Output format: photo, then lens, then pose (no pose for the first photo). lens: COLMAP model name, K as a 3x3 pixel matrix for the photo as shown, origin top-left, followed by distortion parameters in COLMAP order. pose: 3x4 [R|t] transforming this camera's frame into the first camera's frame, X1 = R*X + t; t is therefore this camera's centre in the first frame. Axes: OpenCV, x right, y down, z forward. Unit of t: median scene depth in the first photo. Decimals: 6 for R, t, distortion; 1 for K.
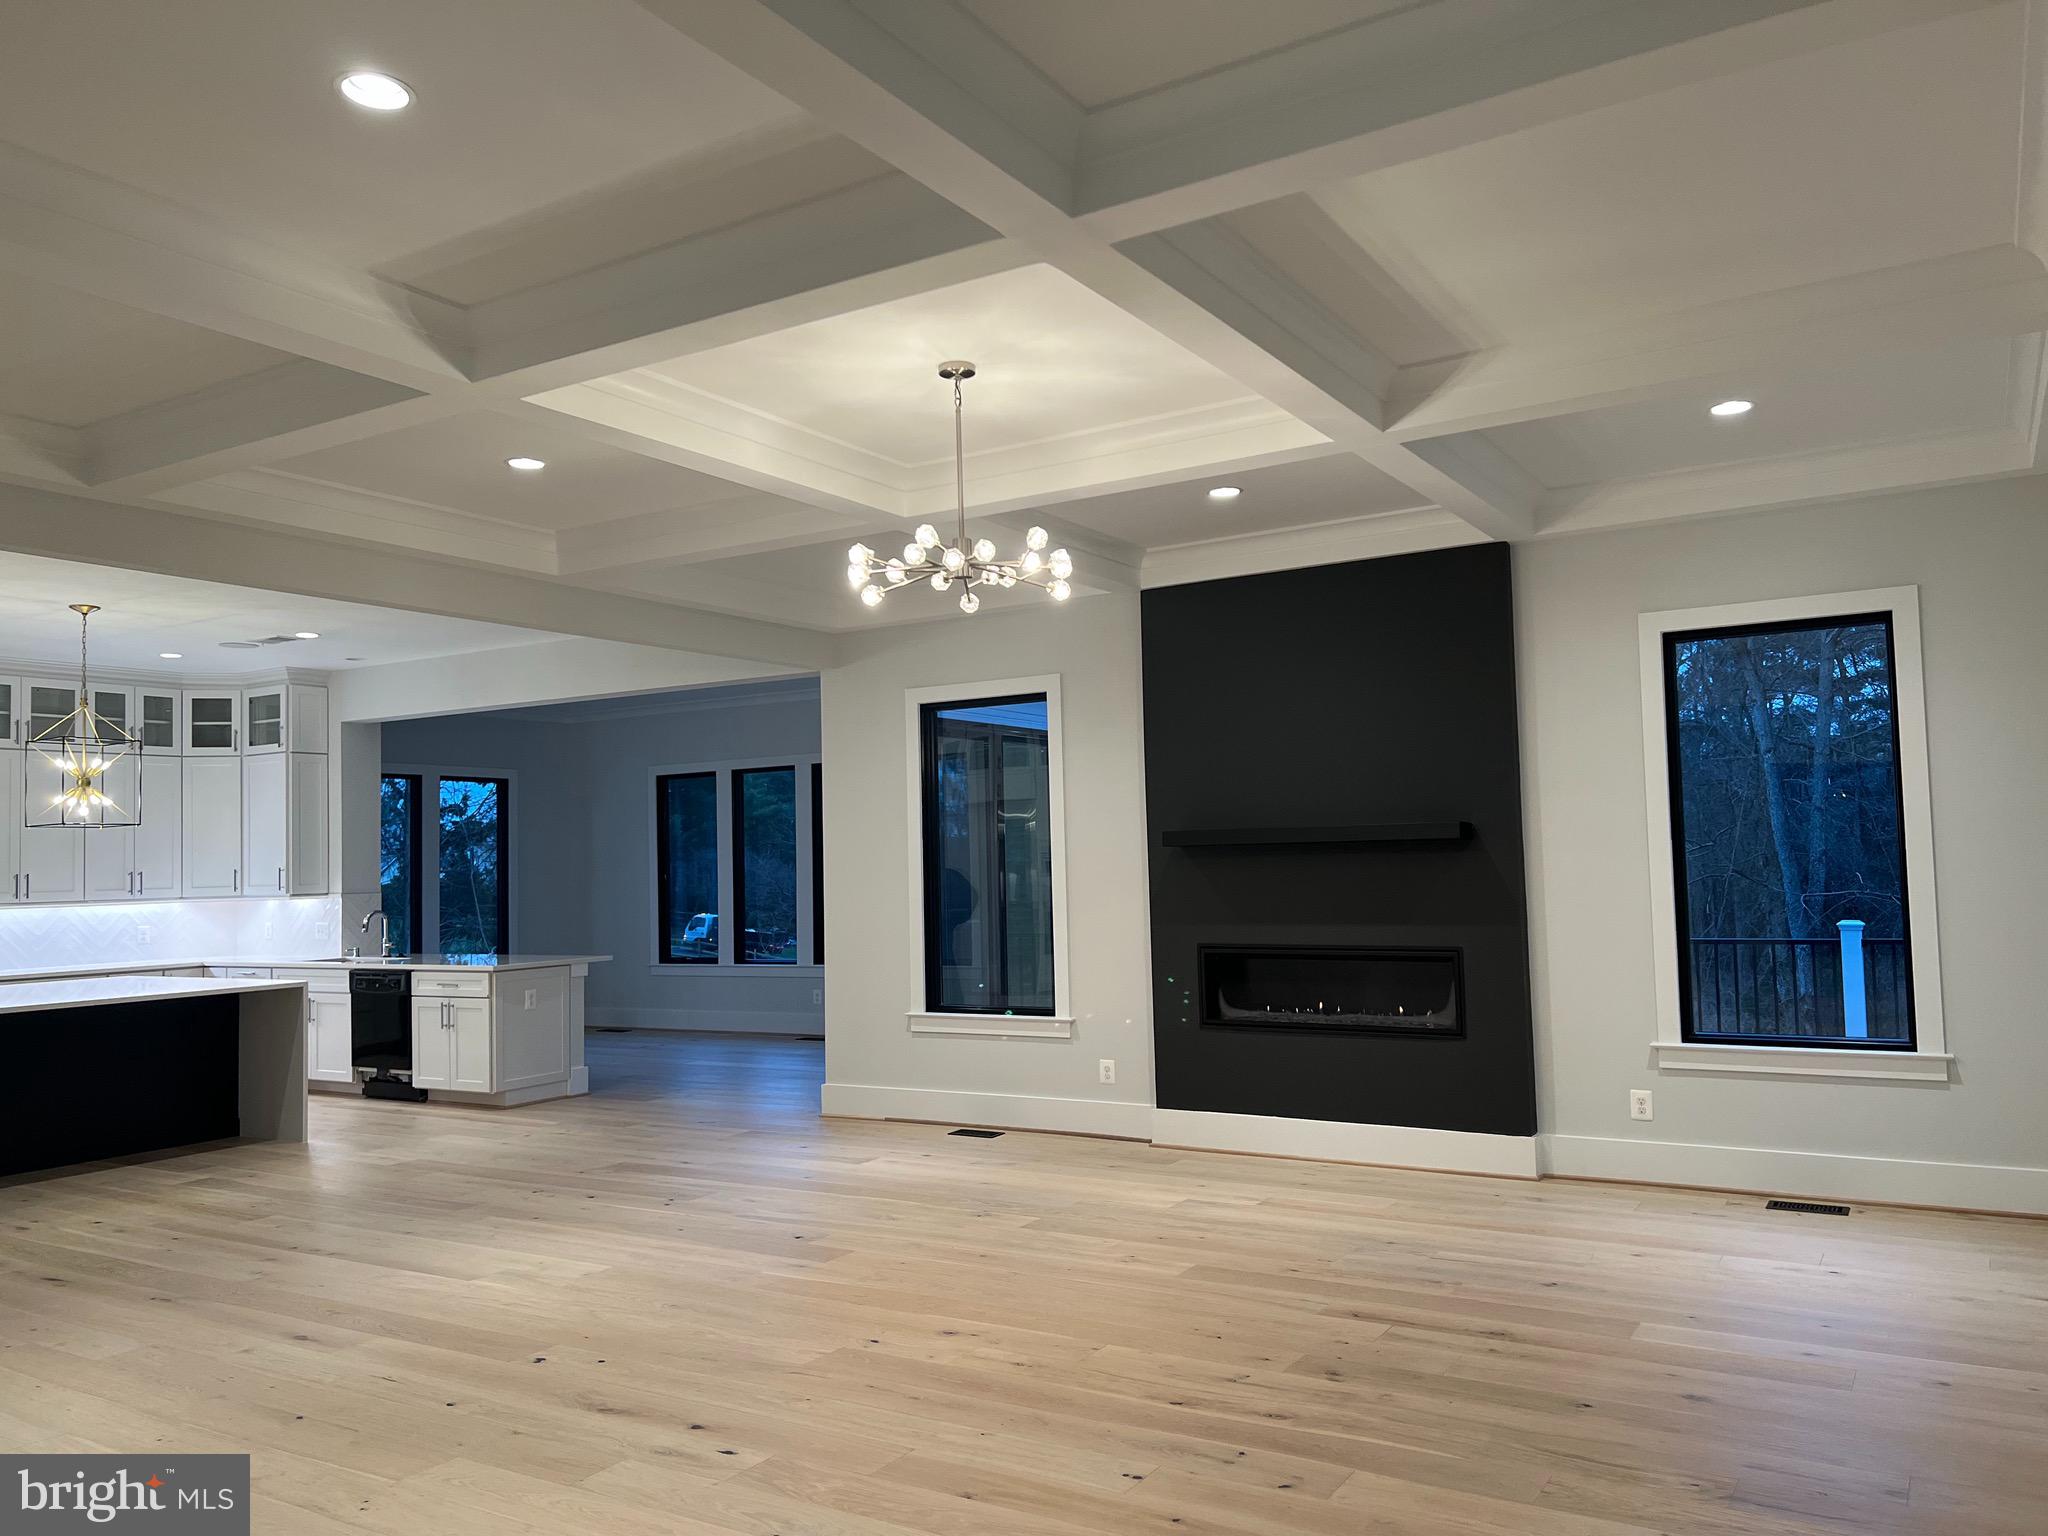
lens RADIAL K [[1553.4, 0, 1023.7], [0, 1553.4, 759.6], [0, 0, 1]] dist [0.050670, -0.045328]
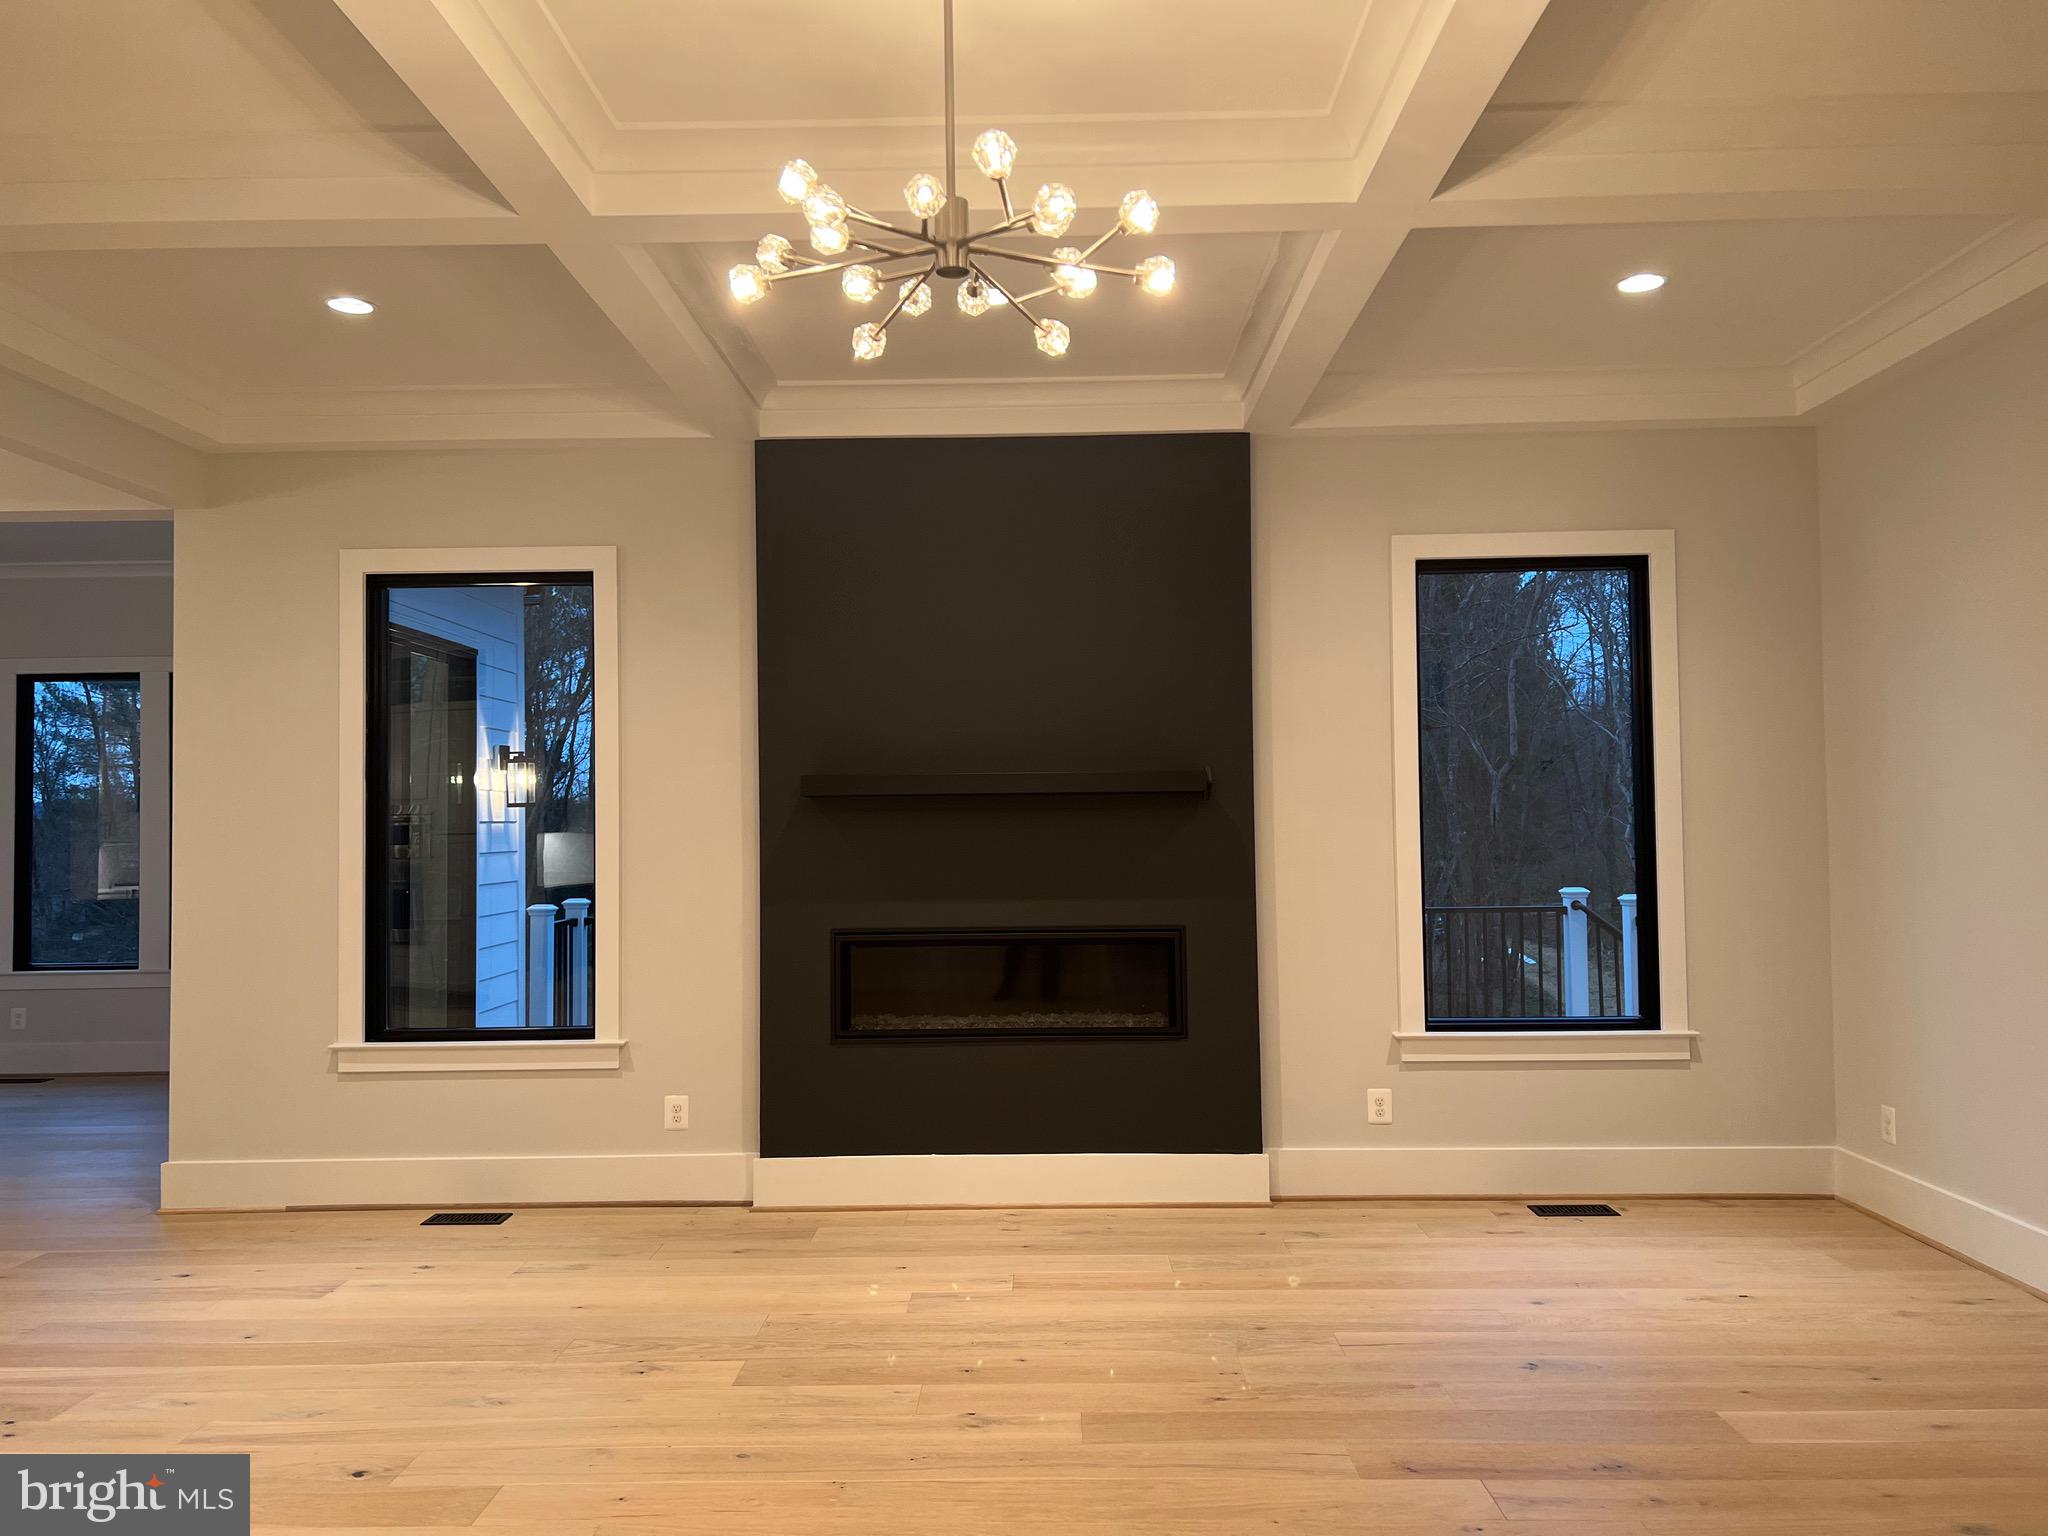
lens RADIAL K [[1553.4, 0, 1034.3], [0, 1553.4, 776.9], [0, 0, 1]] dist [0.050670, -0.045328]
pose [[0.855778, 0.030177, 0.516463, -0.214408], [-0.043953, 0.998929, 0.014462, 0.035994], [-0.515473, -0.035076, 0.856188, 0.370916]]
